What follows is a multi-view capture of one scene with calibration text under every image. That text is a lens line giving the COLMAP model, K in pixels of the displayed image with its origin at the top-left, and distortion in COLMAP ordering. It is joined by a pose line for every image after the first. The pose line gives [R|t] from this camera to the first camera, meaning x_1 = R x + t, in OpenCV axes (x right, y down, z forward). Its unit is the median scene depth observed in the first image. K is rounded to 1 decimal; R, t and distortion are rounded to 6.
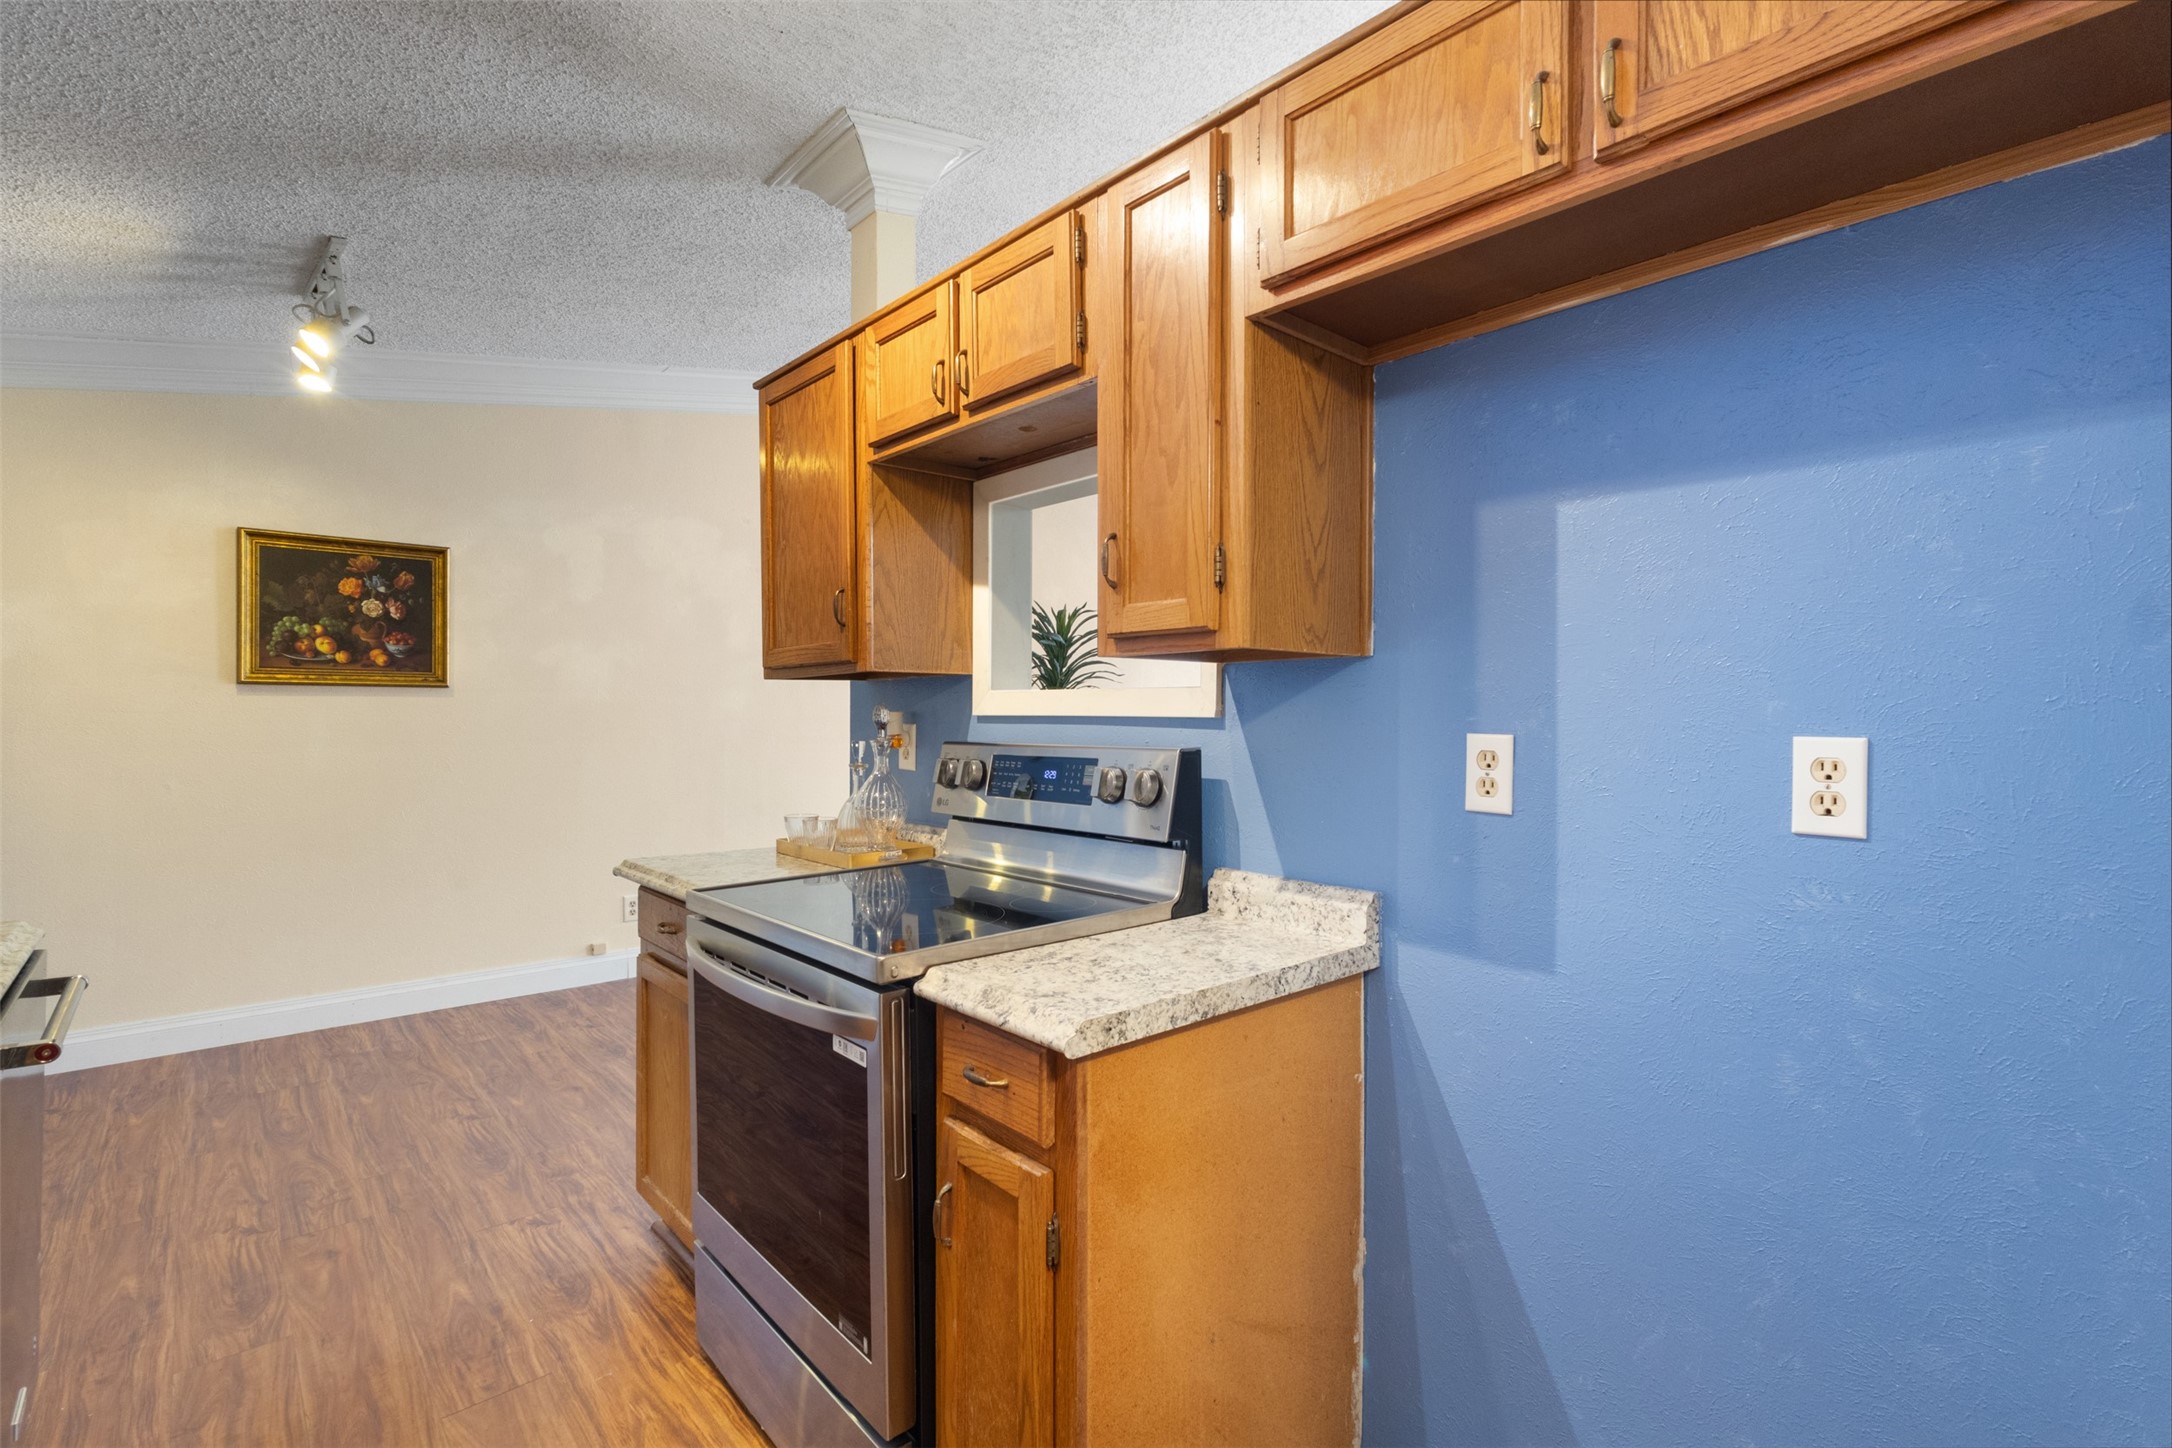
lens RADIAL K [[996.0, 0, 1087.1], [0, 996.0, 721.4], [0, 0, 1]] dist [0.000094, 0.001666]
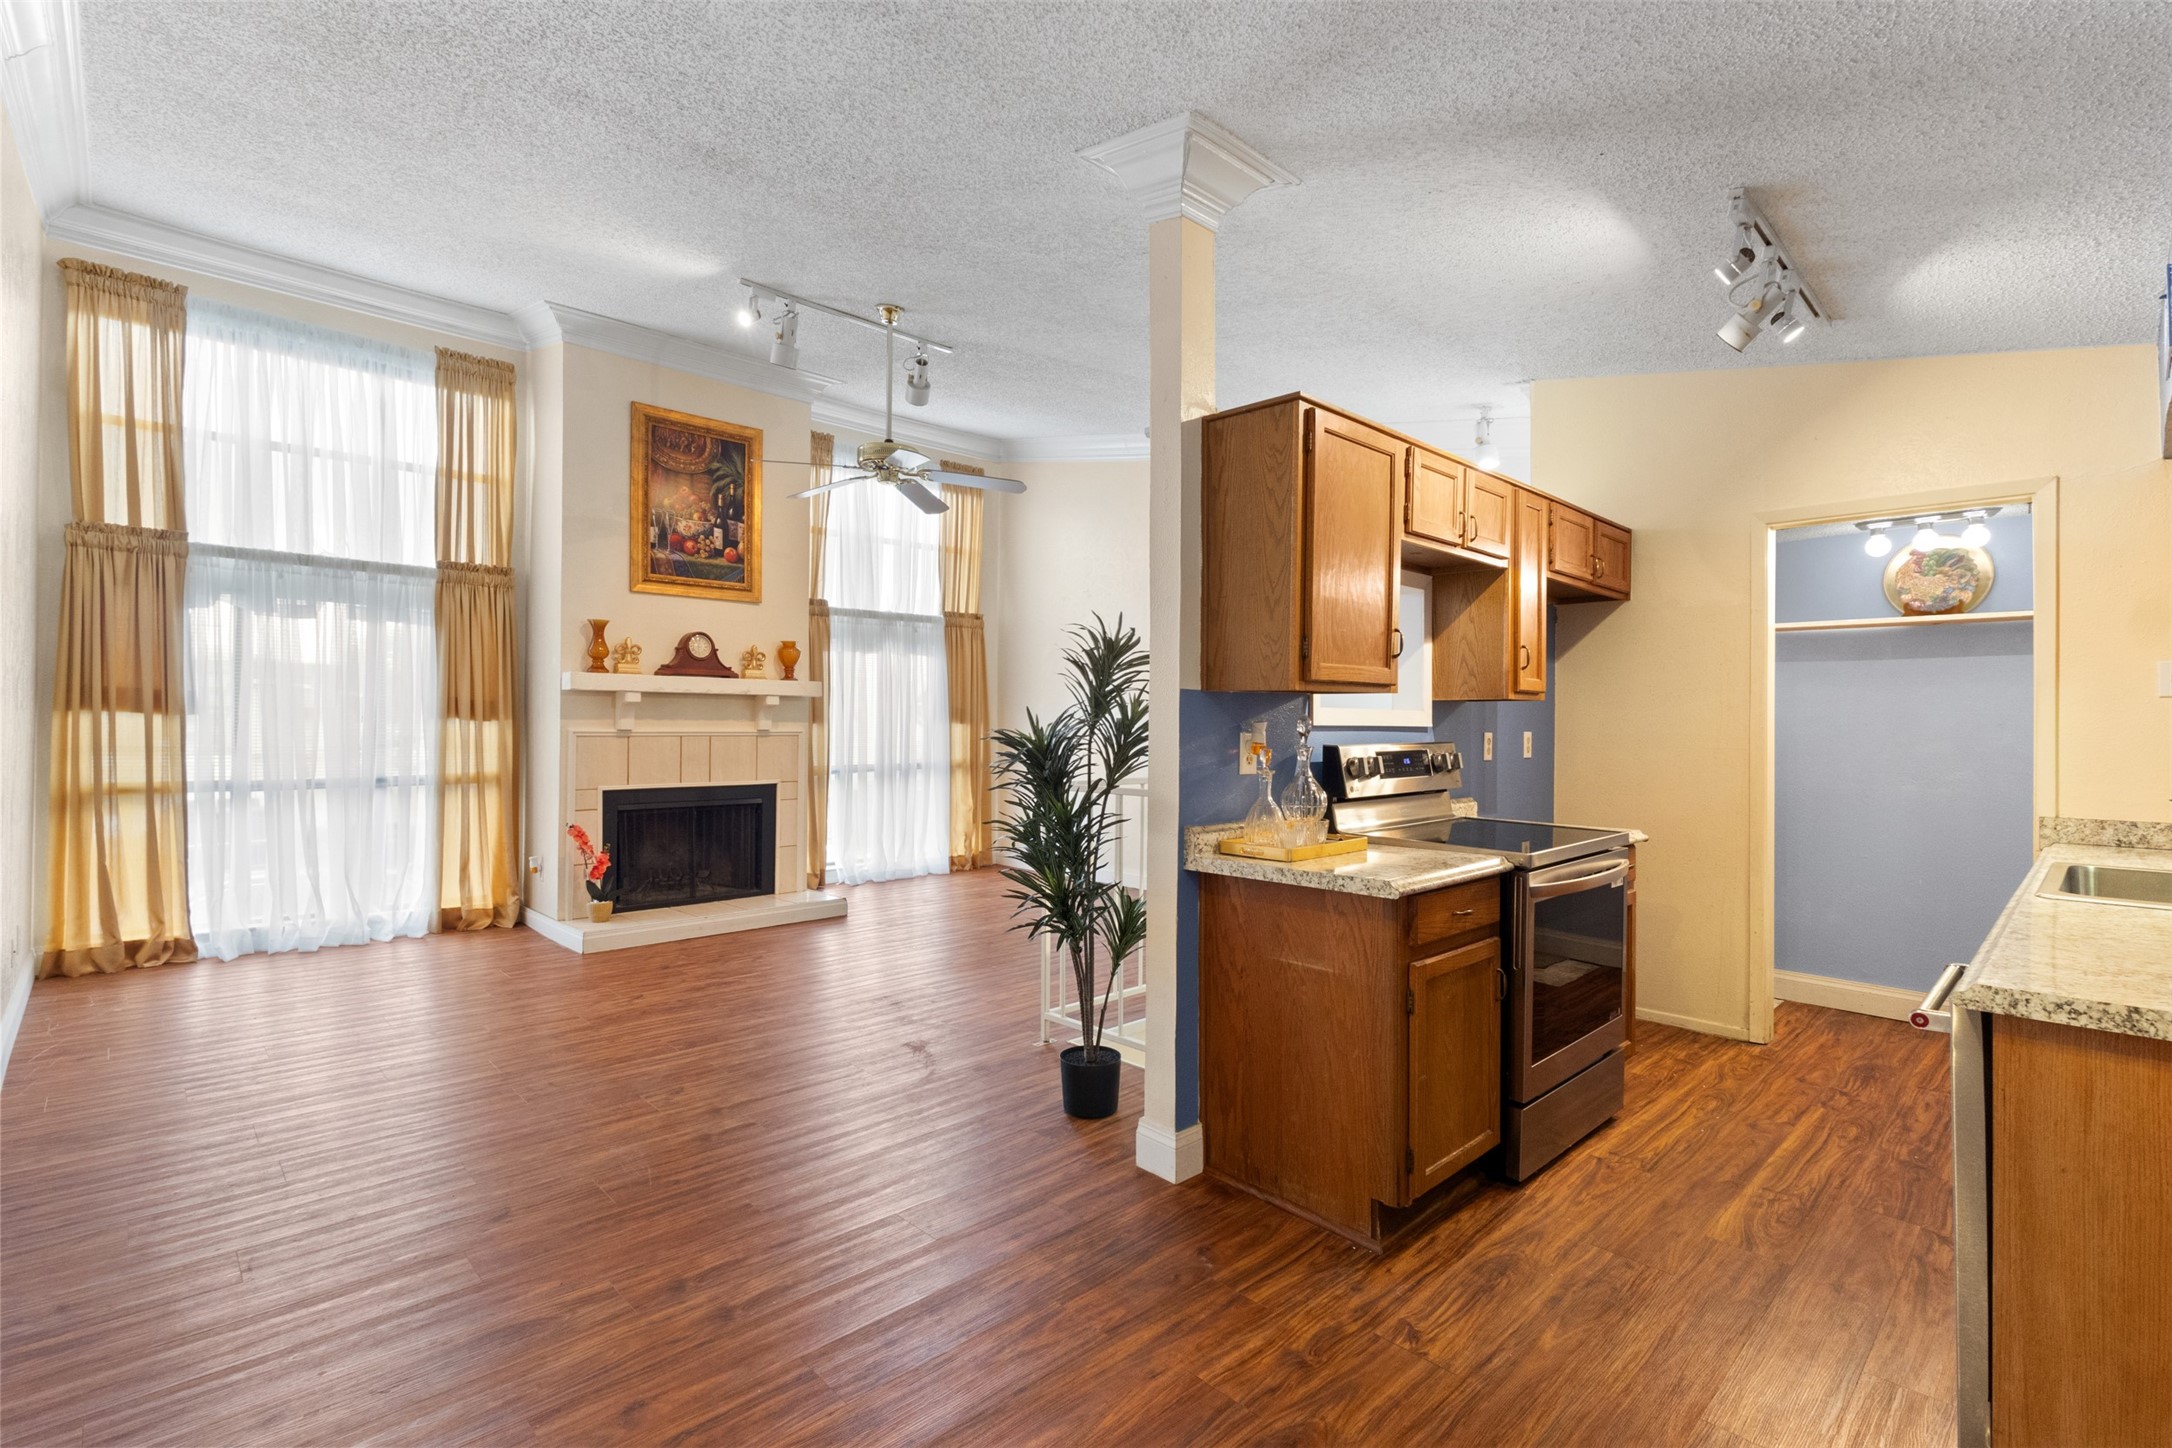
lens RADIAL K [[996.0, 0, 1087.1], [0, 996.0, 721.4], [0, 0, 1]] dist [0.000094, 0.001666]
pose [[-0.041516, -0.000631, 0.999138, -1.915477], [-0.002499, 0.999997, 0.000528, -0.014637], [-0.999135, -0.002475, -0.041518, 1.824507]]
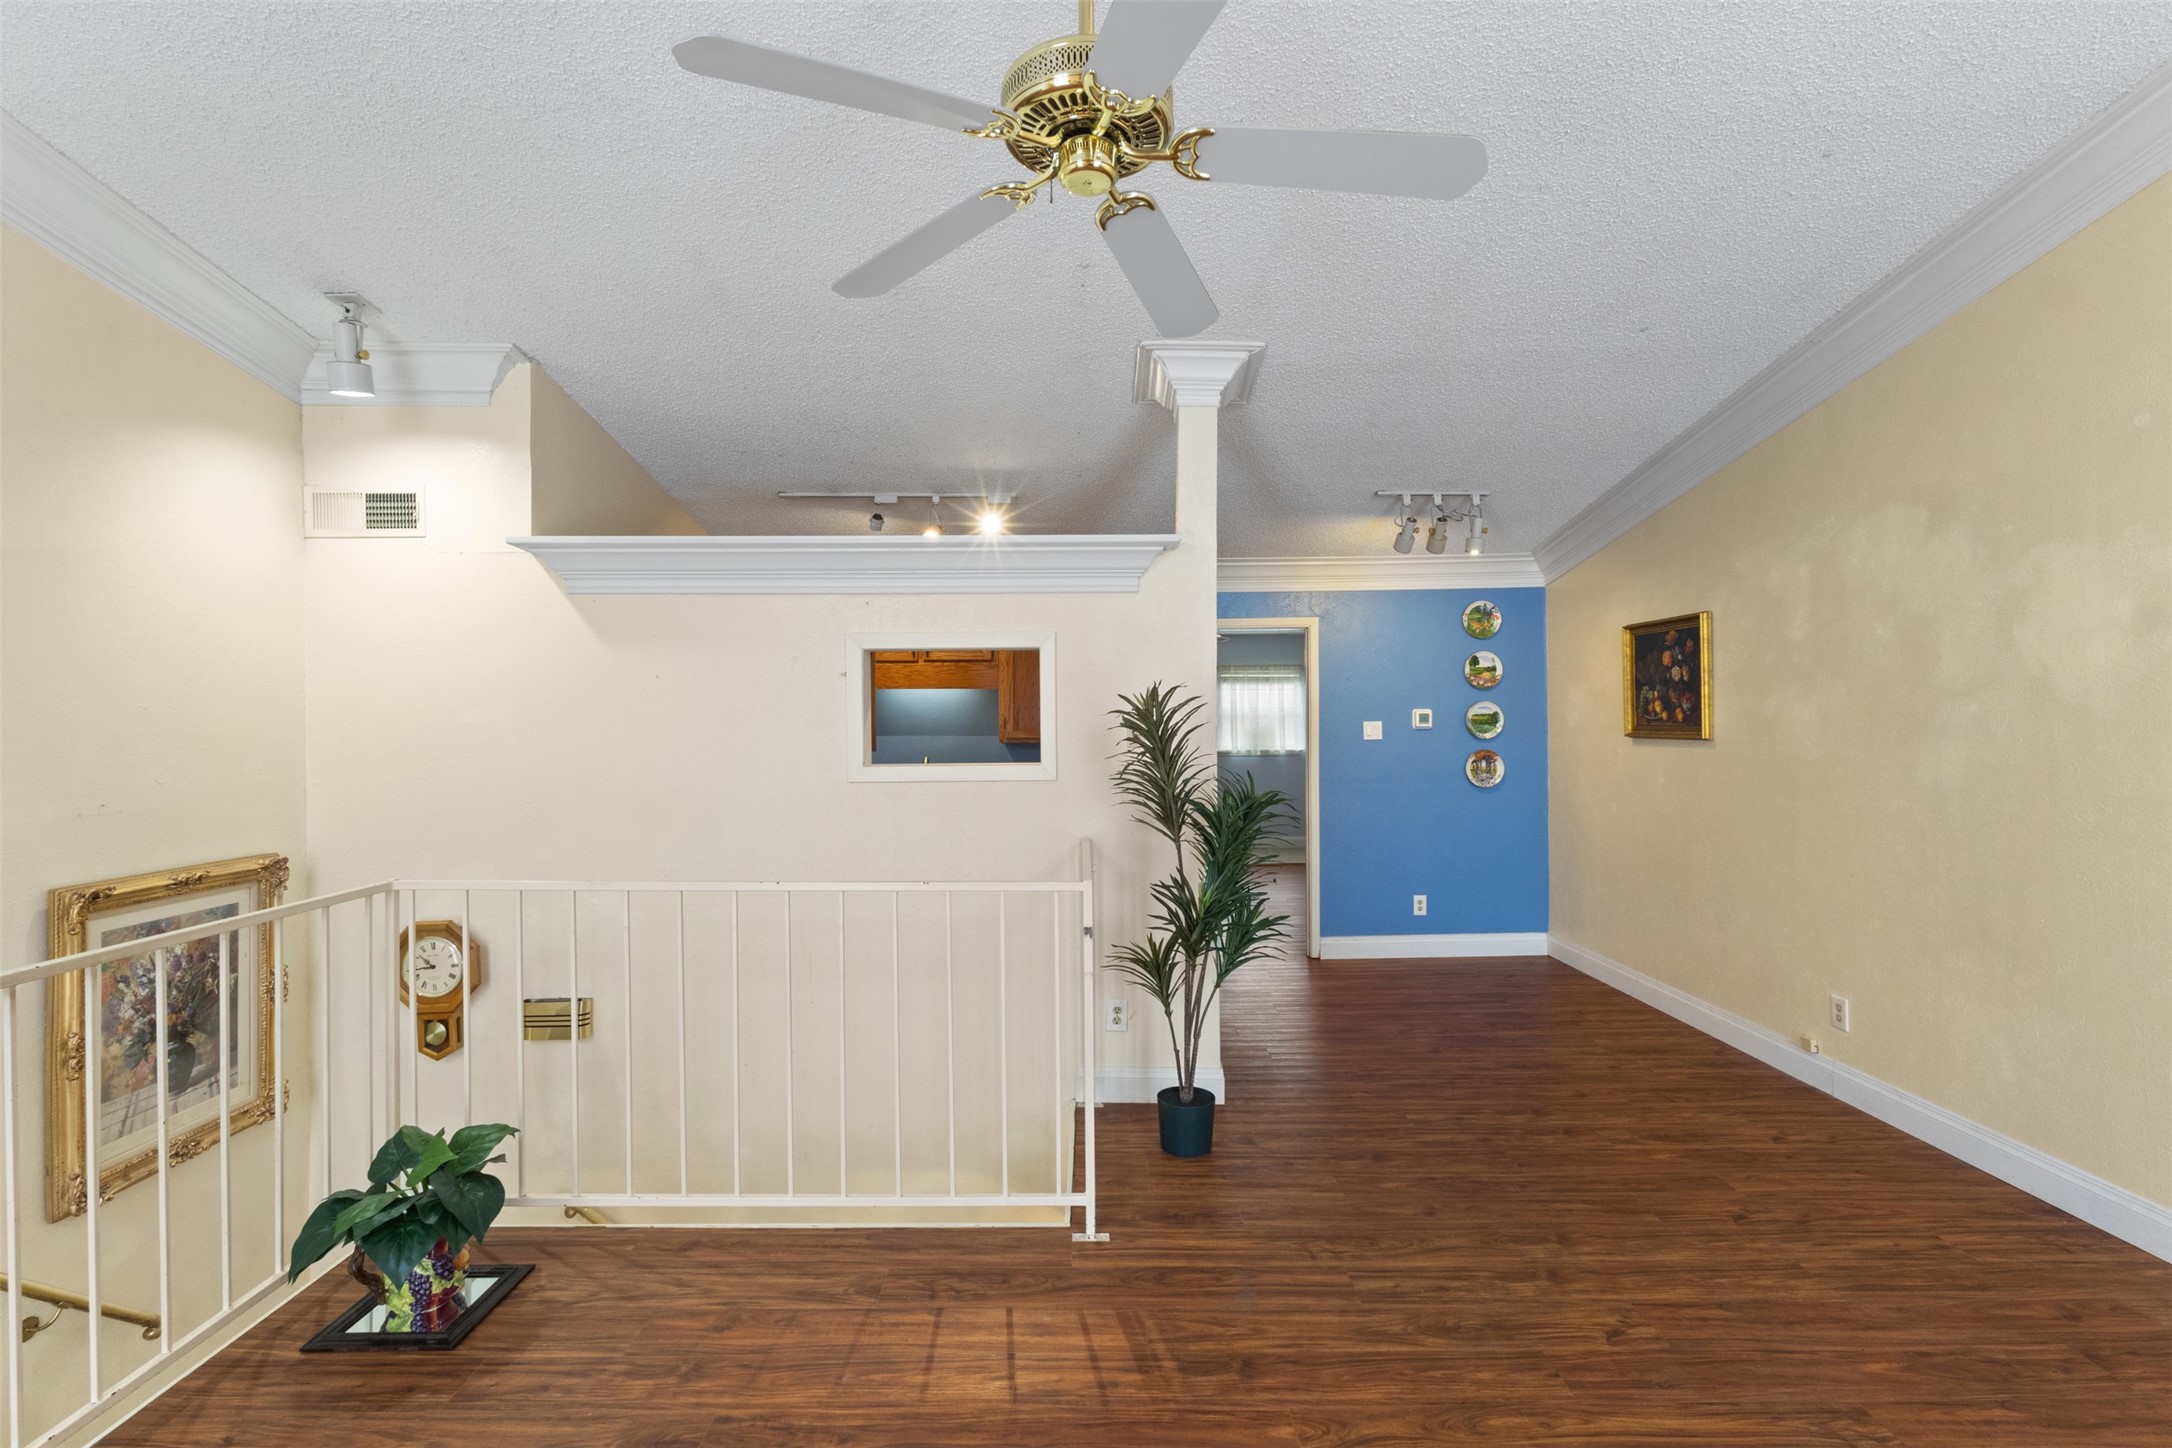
lens RADIAL K [[996.0, 0, 1087.1], [0, 996.0, 721.4], [0, 0, 1]] dist [0.000094, 0.001666]
pose [[-0.658395, 0.002344, -0.752669, 1.473430], [0.000927, 0.999997, 0.002303, -0.137120], [0.752672, 0.000819, -0.658395, 2.867061]]
